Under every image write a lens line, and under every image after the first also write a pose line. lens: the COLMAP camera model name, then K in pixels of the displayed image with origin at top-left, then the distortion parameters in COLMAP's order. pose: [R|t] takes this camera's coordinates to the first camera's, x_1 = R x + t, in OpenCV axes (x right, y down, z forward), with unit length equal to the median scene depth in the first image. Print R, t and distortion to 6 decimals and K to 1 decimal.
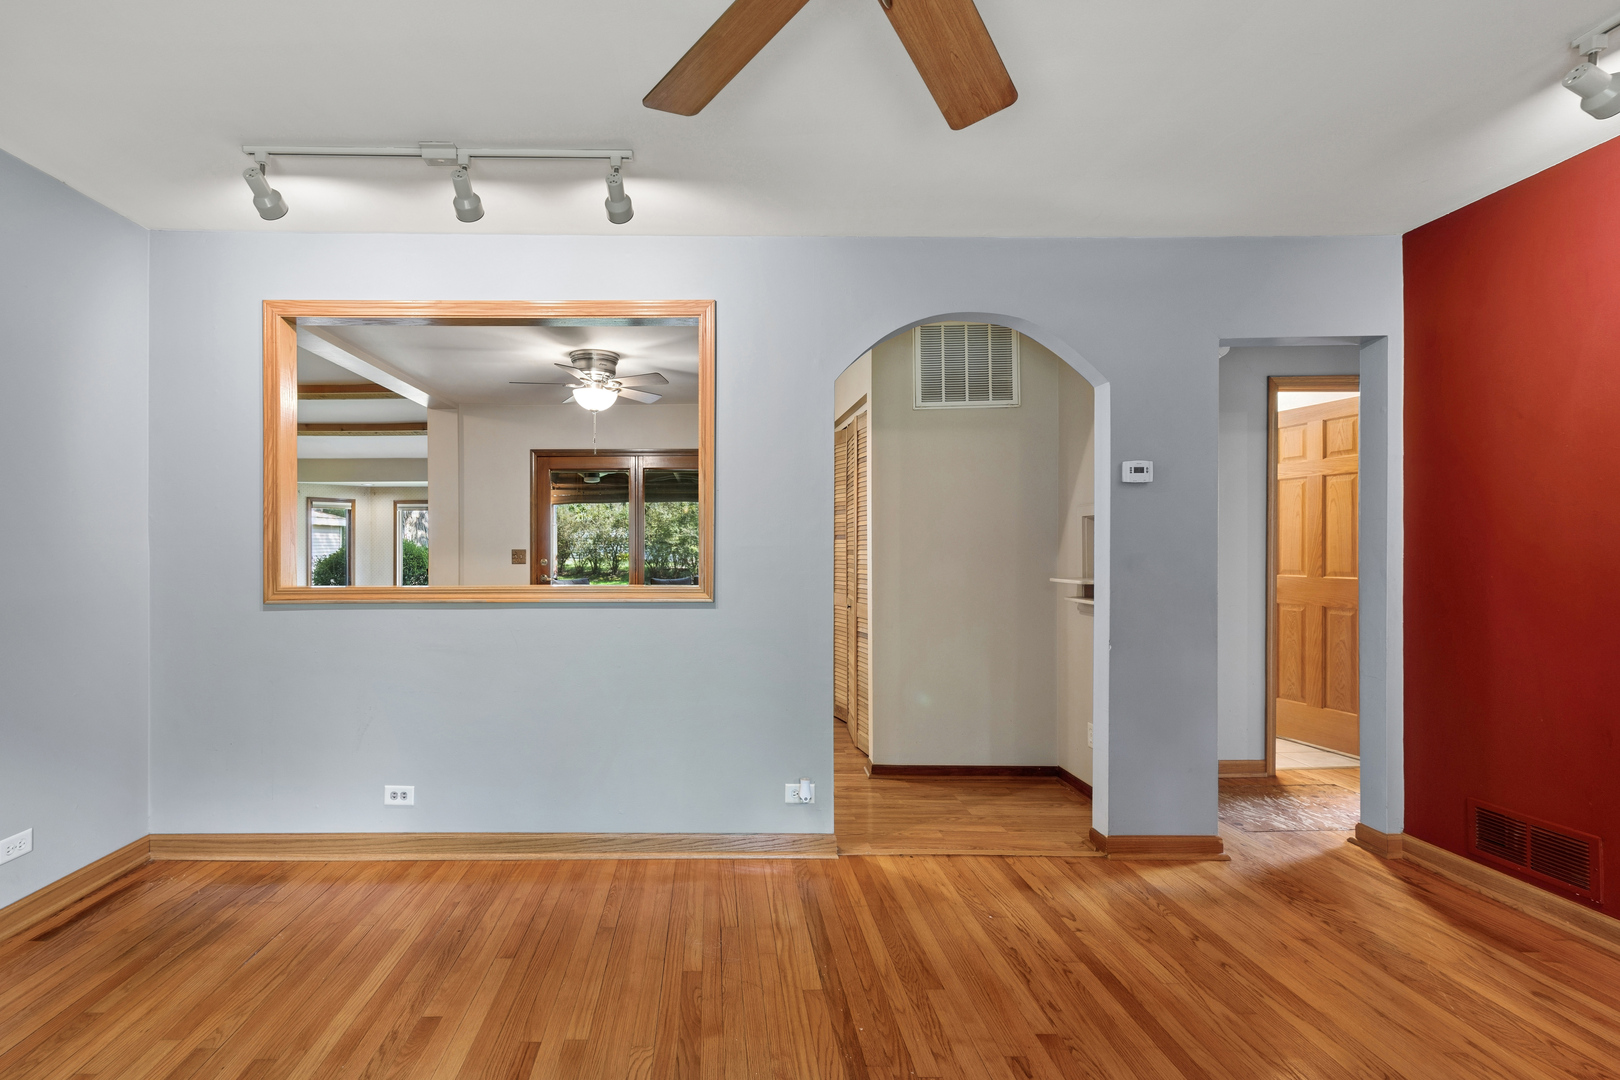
lens RADIAL K [[775.4, 0, 731.5], [0, 775.4, 533.6], [0, 0, 1]] dist [0.005322, -0.000466]
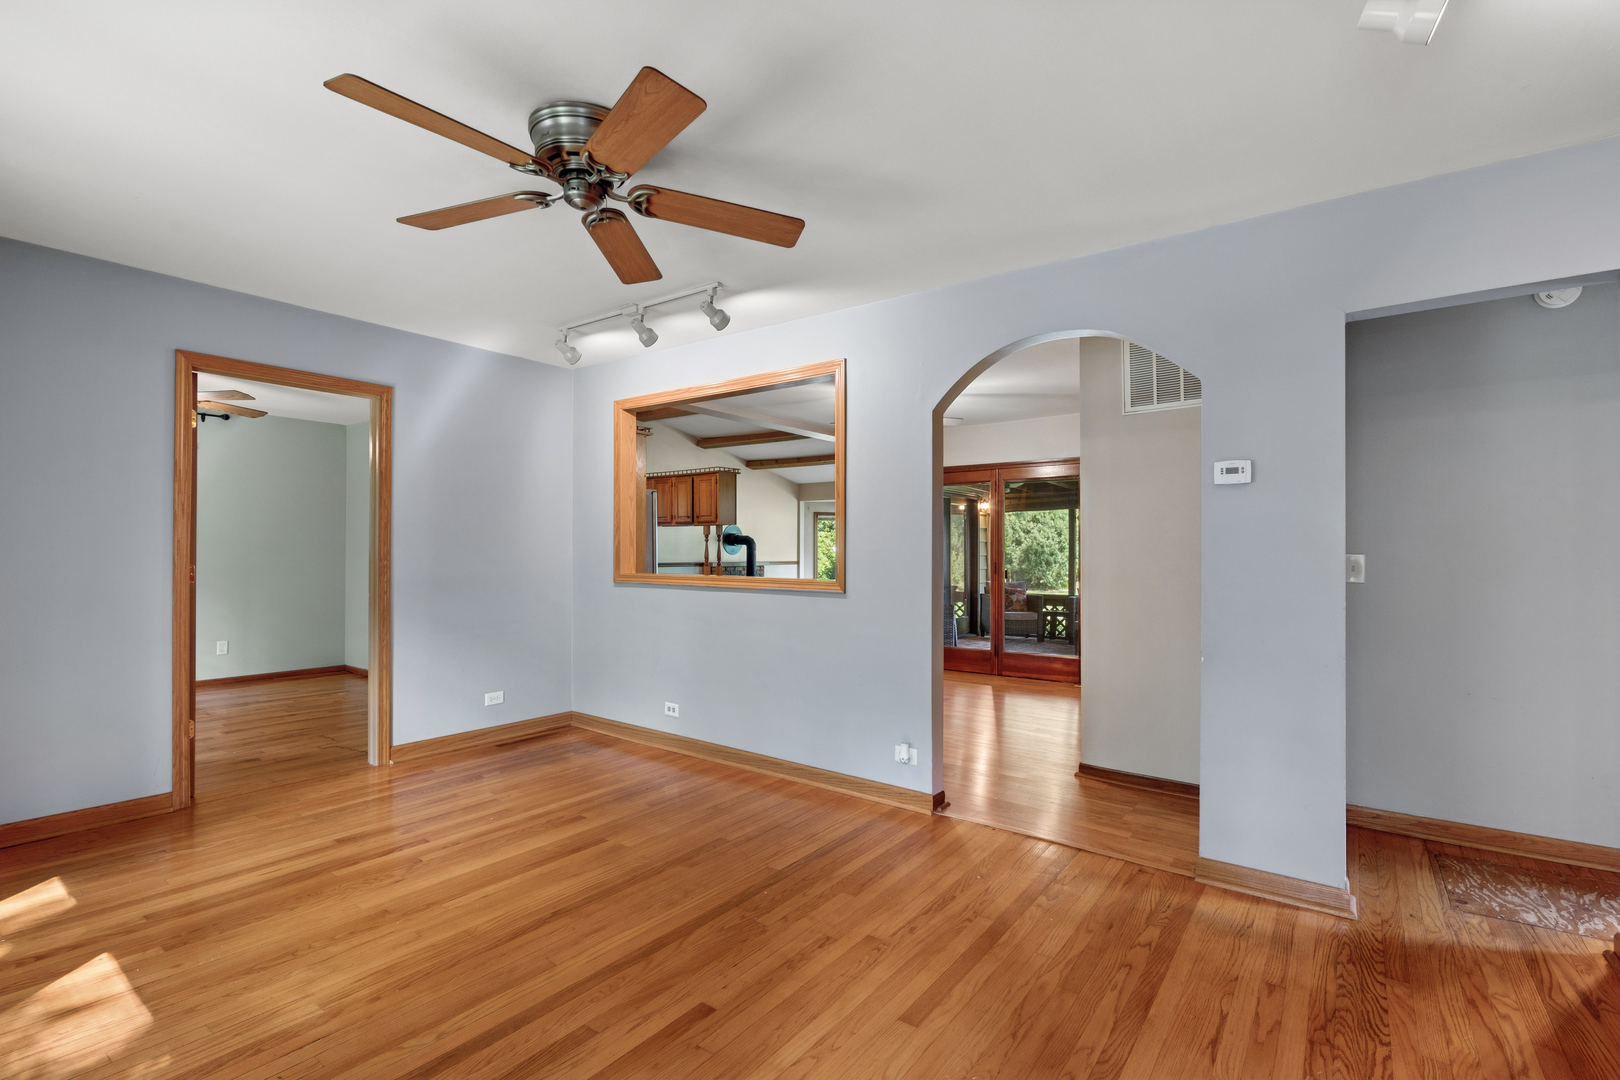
lens RADIAL K [[733.8, 0, 789.5], [0, 733.8, 531.8], [0, 0, 1]] dist [-0.014754, 0.000095]
pose [[0.791001, -0.008994, -0.611749, 0.653292], [0.001913, 0.999923, -0.012227, 0.001206], [0.611812, 0.008502, 0.790957, -0.015542]]
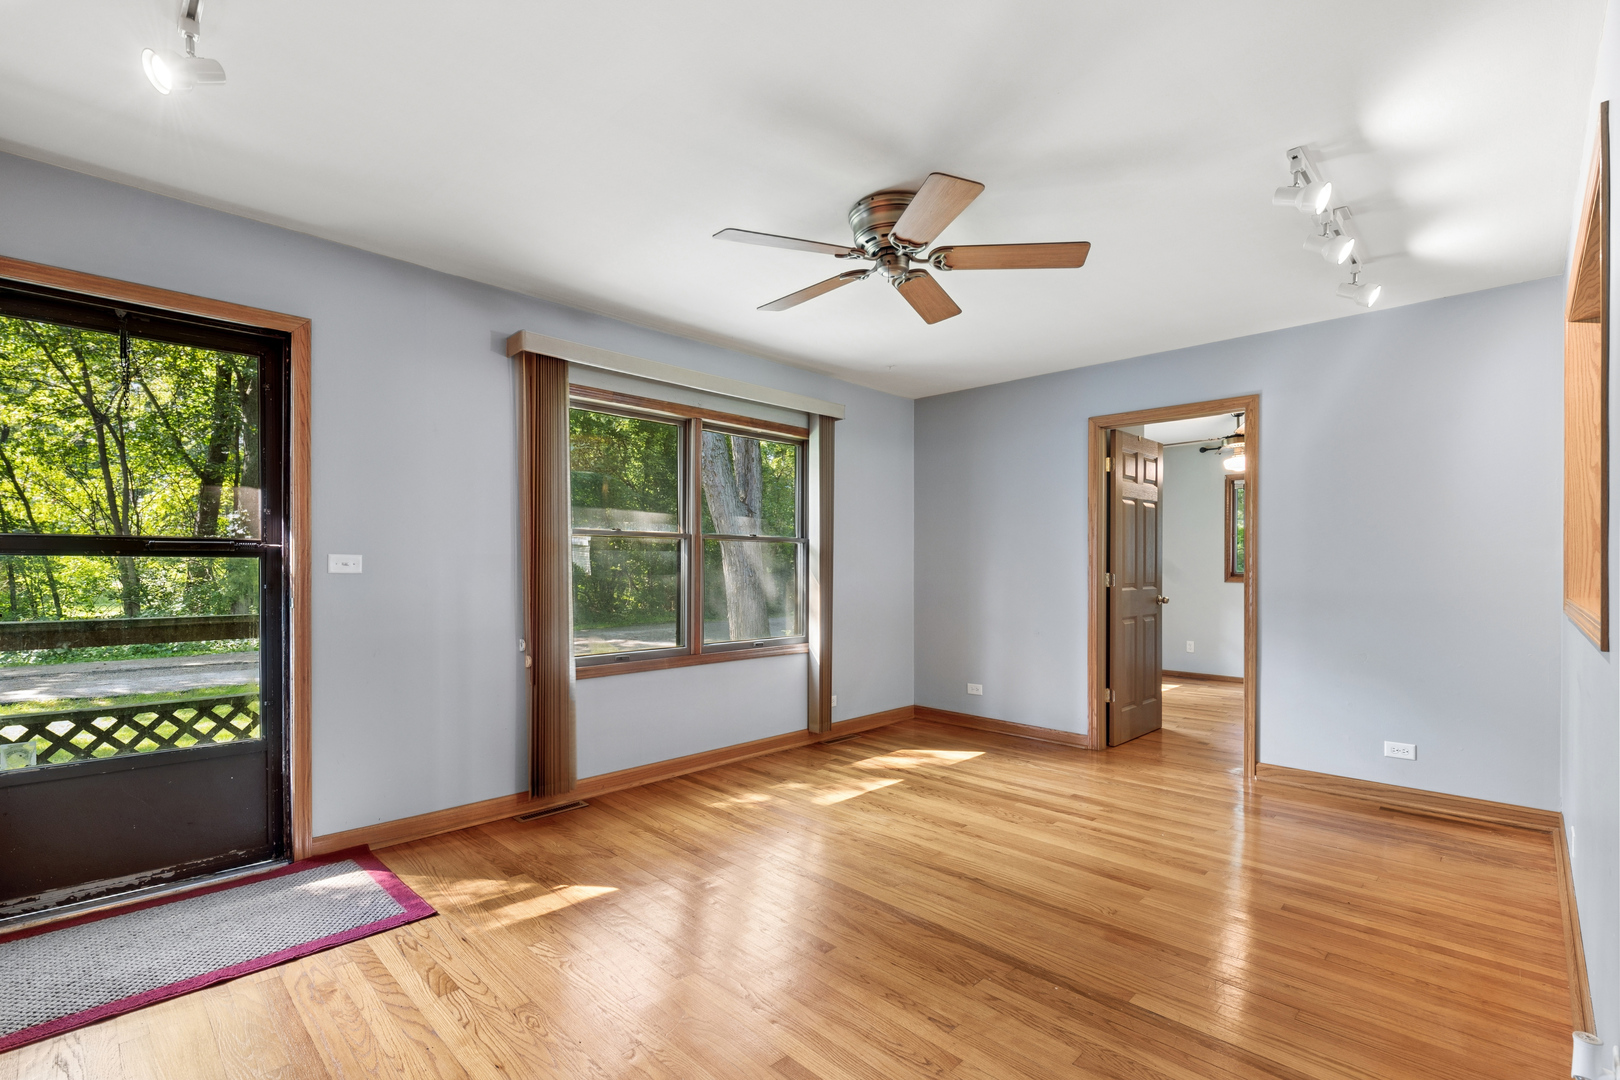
lens RADIAL K [[733.8, 0, 826.4], [0, 733.8, 571.8], [0, 0, 1]] dist [-0.014754, 0.000095]
pose [[-0.704008, 0.008122, -0.710146, 0.729200], [0.011726, 0.999931, -0.000189, 0.025004], [0.710095, -0.008460, -0.704055, 0.965885]]
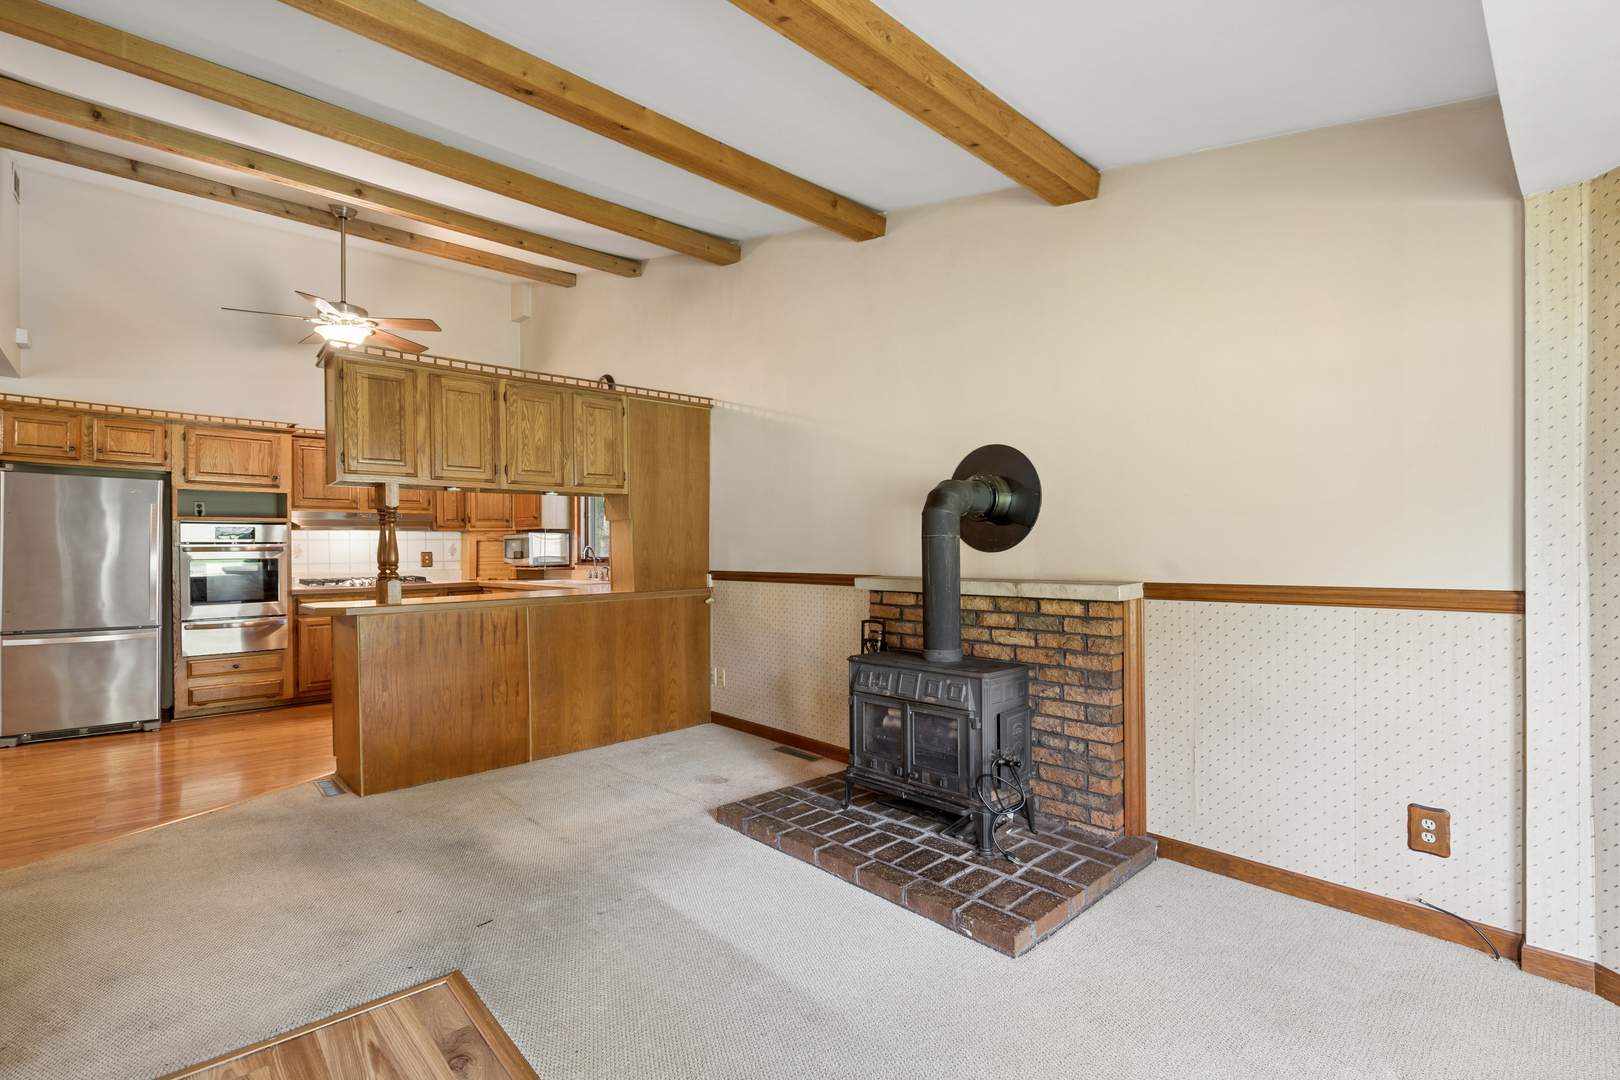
lens RADIAL K [[733.8, 0, 813.6], [0, 733.8, 550.6], [0, 0, 1]] dist [-0.014754, 0.000095]
pose [[-0.731319, 0.004969, -0.682018, -1.136610], [0.018125, 0.999762, -0.012151, 0.083445], [0.681795, -0.021248, -0.731234, 3.684610]]
